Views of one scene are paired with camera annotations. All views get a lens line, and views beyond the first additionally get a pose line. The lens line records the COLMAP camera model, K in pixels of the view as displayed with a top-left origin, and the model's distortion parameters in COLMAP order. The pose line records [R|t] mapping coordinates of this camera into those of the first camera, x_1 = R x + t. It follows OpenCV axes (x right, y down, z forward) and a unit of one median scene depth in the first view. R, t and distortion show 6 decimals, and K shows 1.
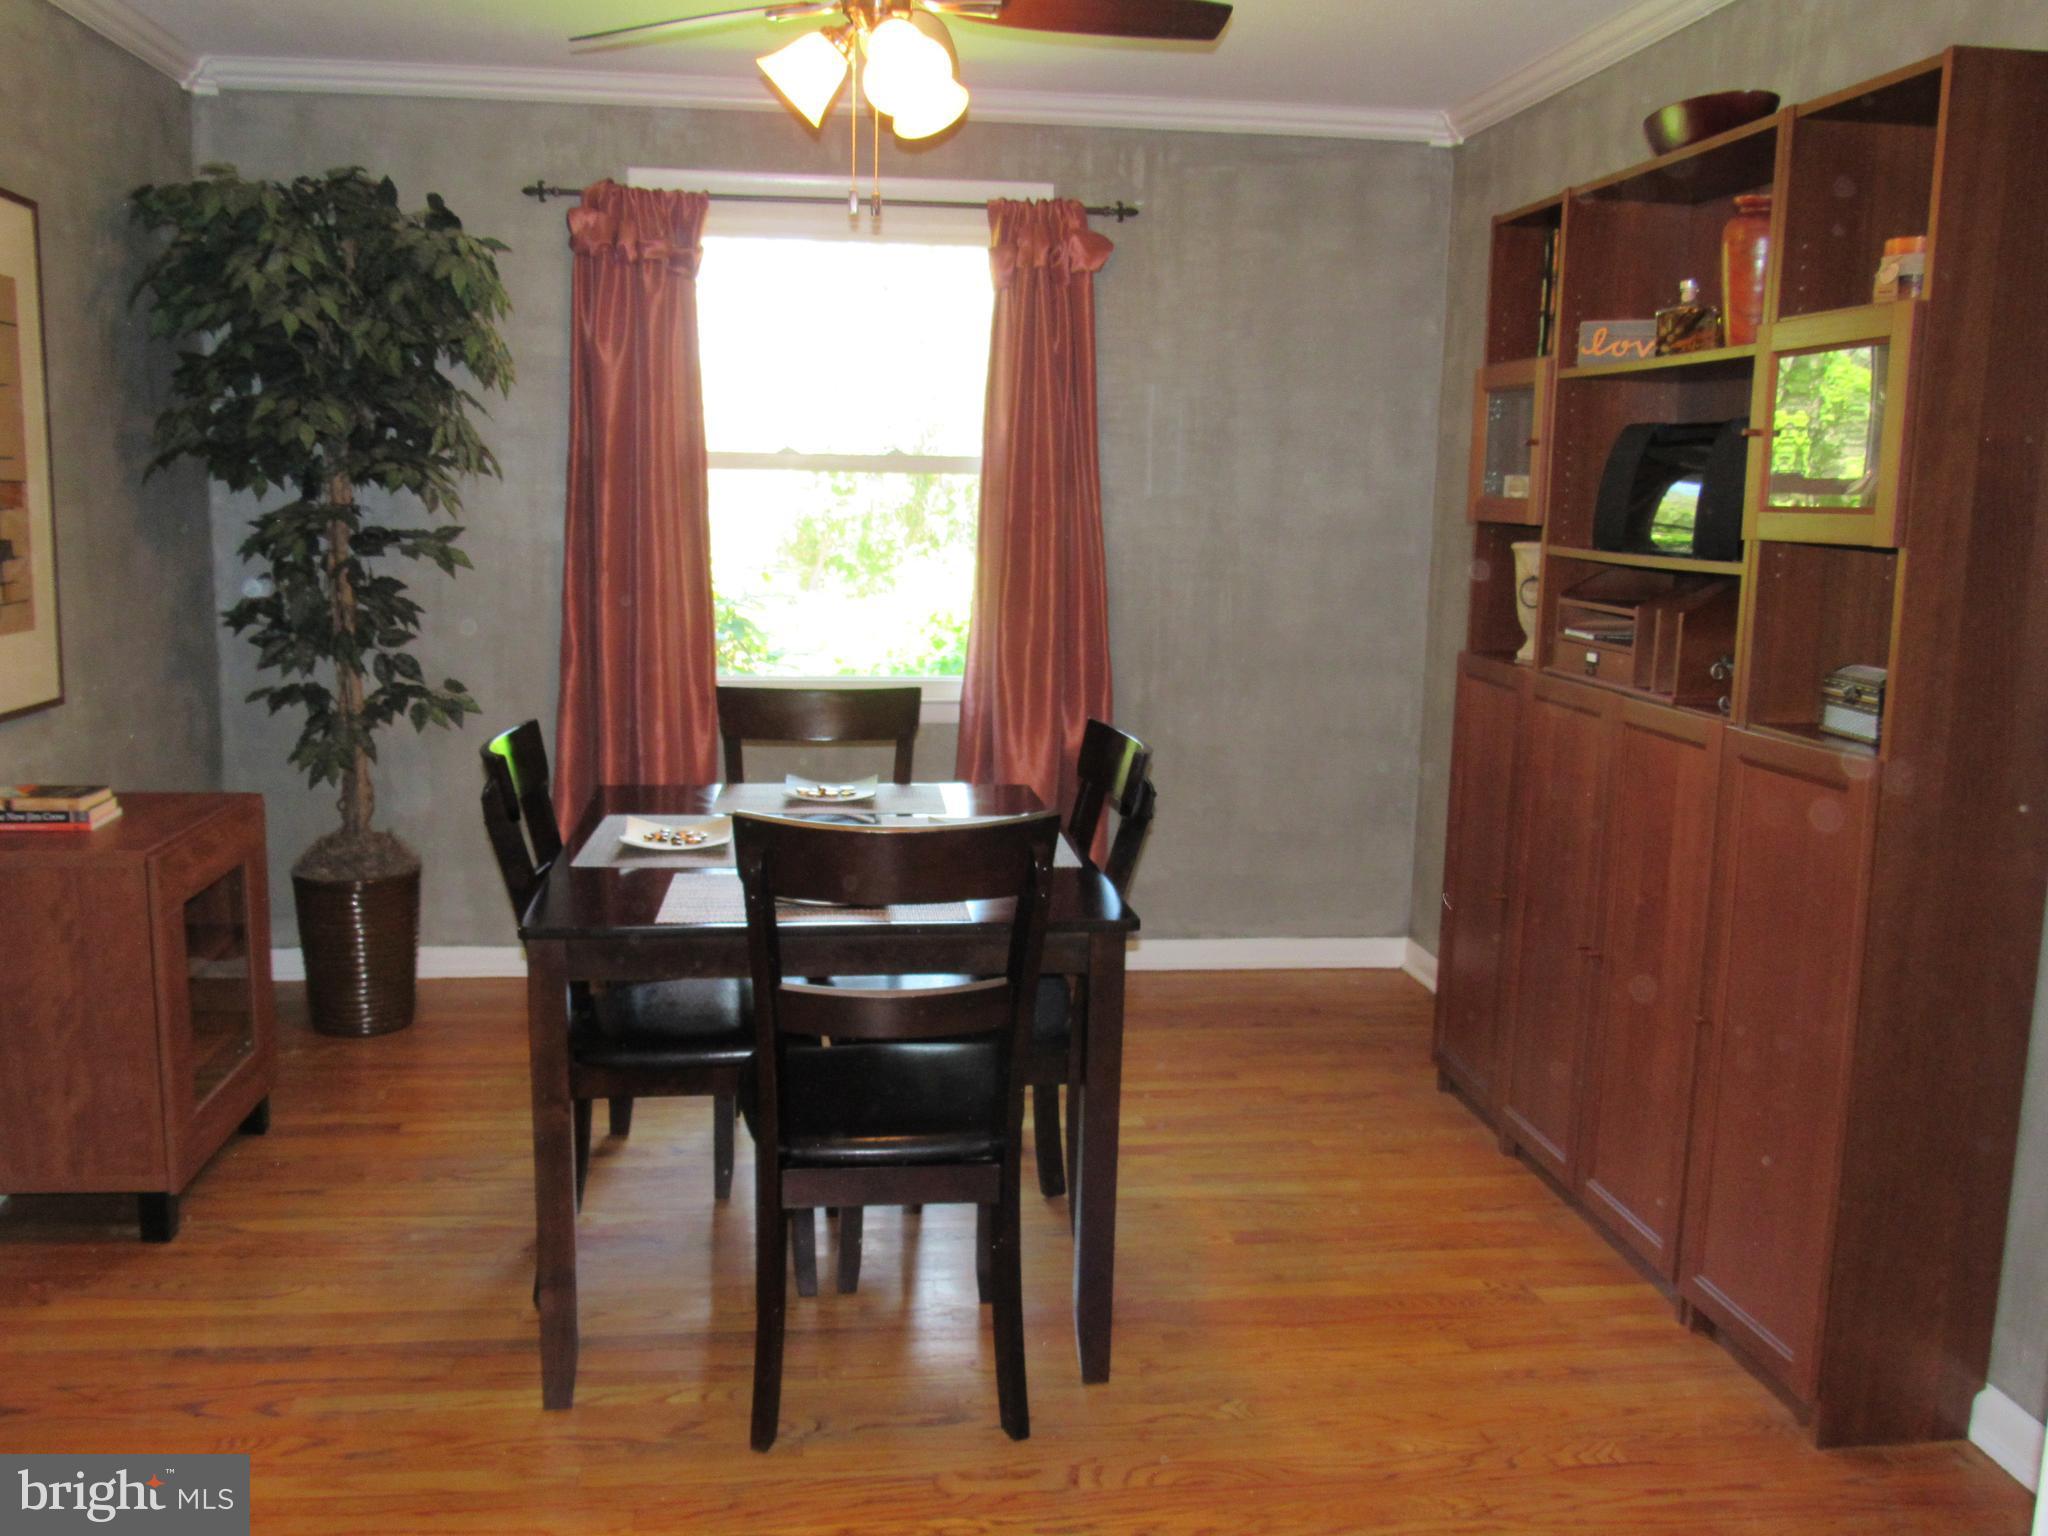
lens RADIAL K [[1566.8, 0, 1024.0], [0, 1566.8, 768.0], [0, 0, 1]] dist [-0.017792, 0.005995]
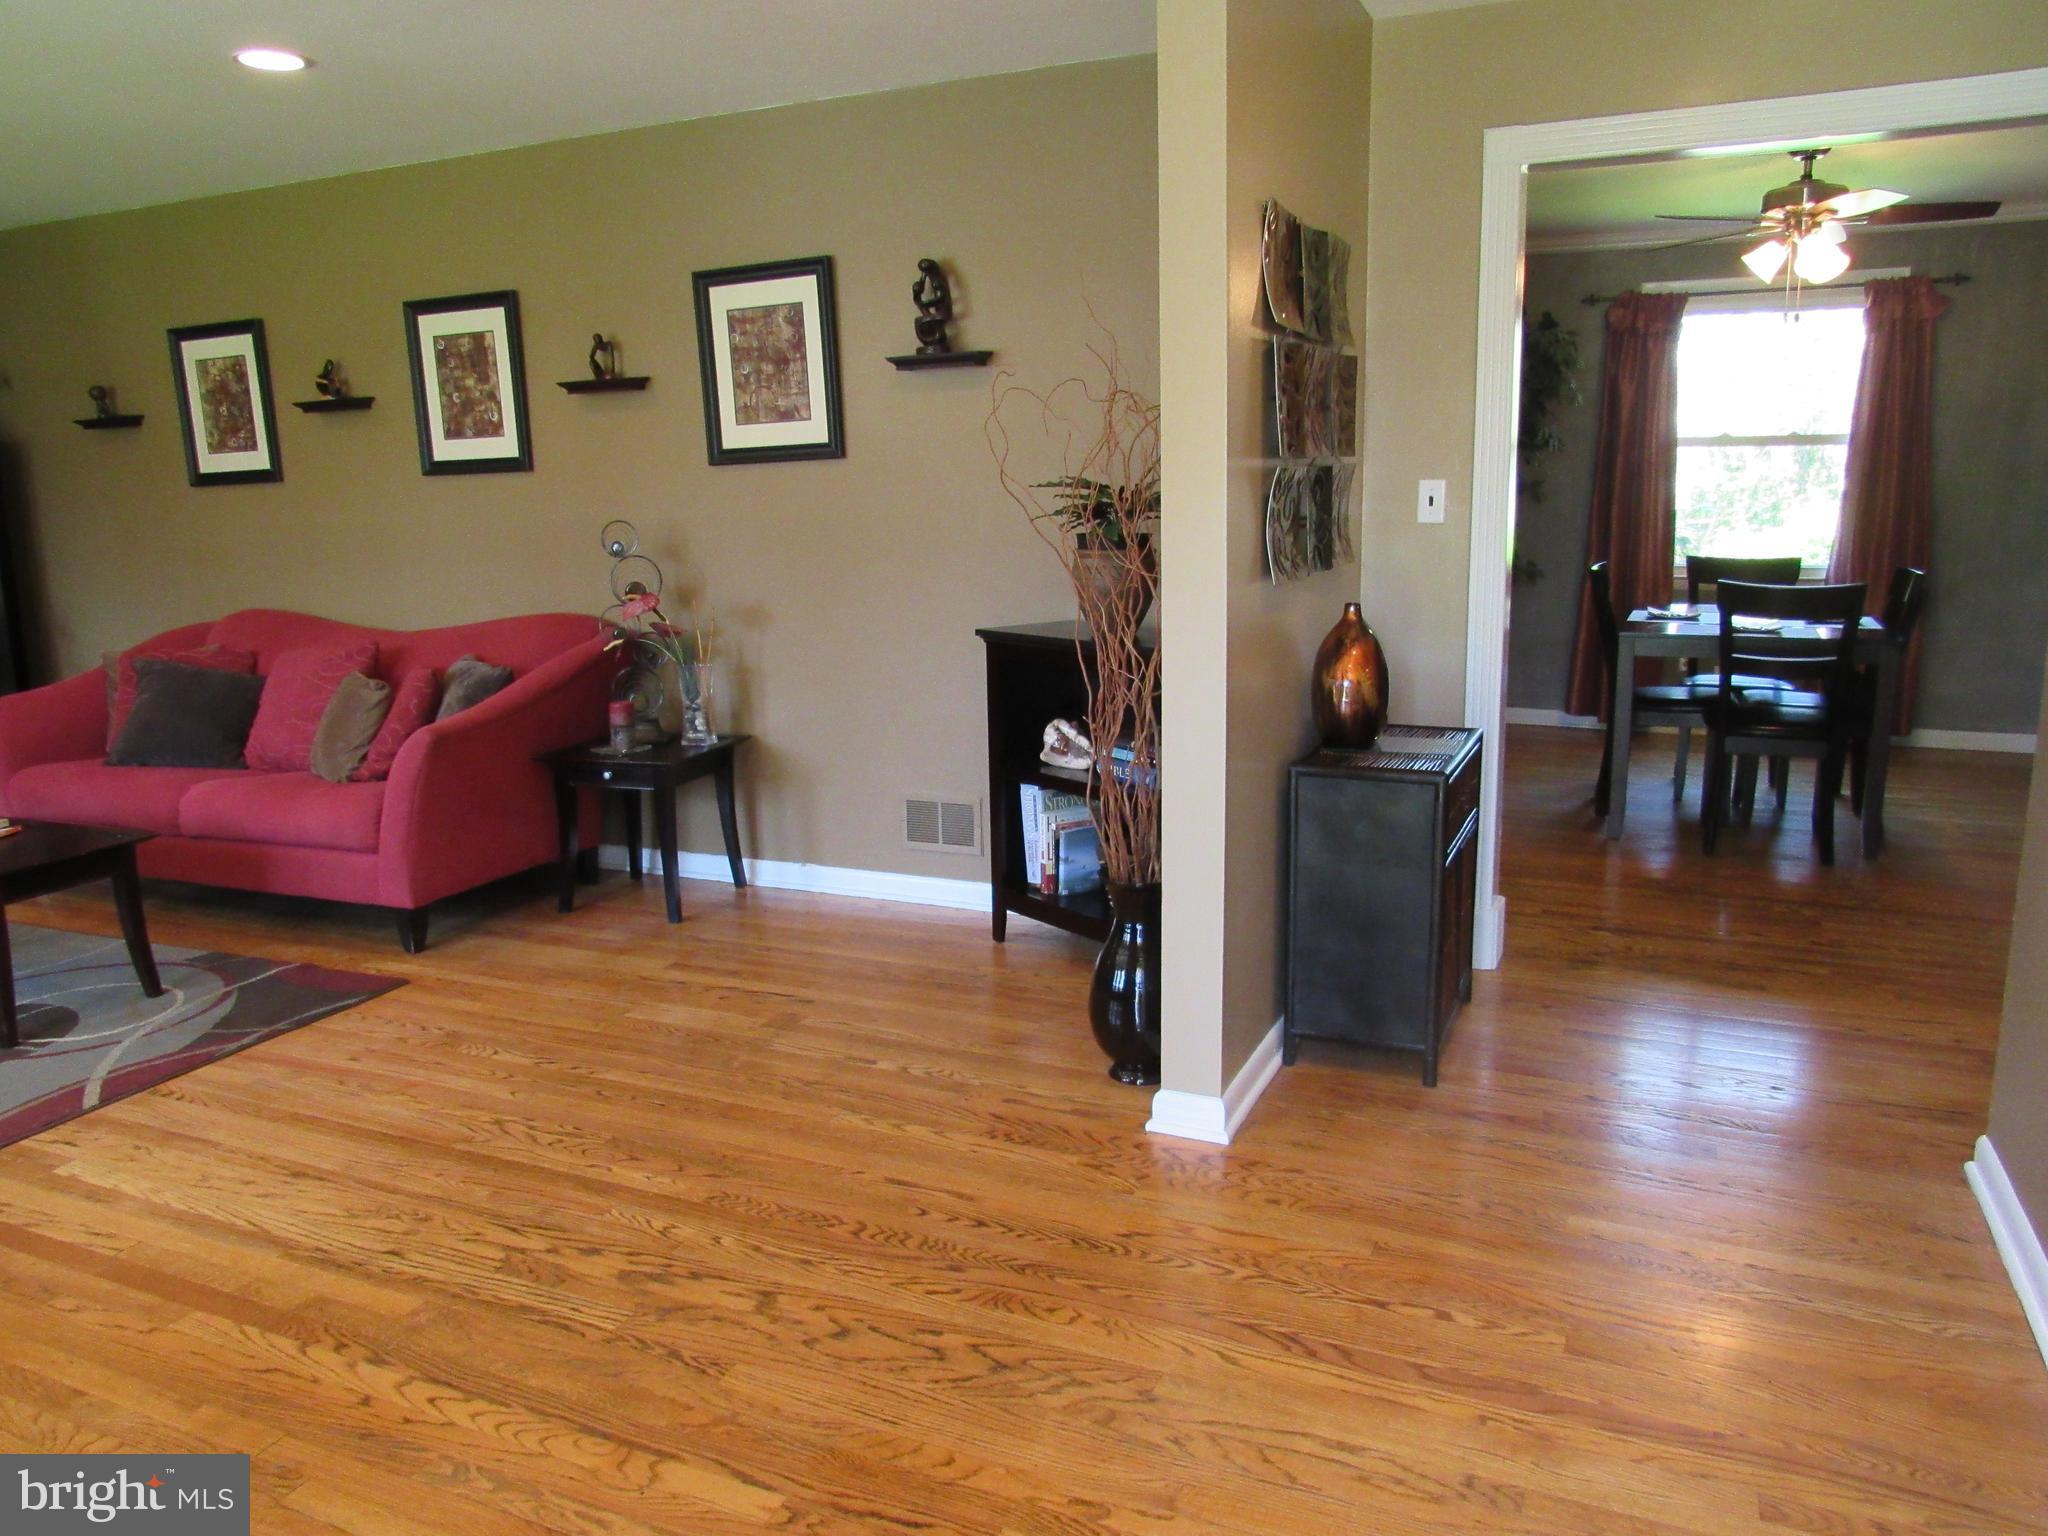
lens RADIAL K [[1474.4, 0, 1023.5], [0, 1474.4, 757.3], [0, 0, 1]] dist [-0.031294, 0.002255]
pose [[0.854294, 0.067933, -0.515332, 0.044615], [-0.064100, 0.997624, 0.025249, 0.165033], [0.515823, 0.011463, 0.856618, -0.796829]]
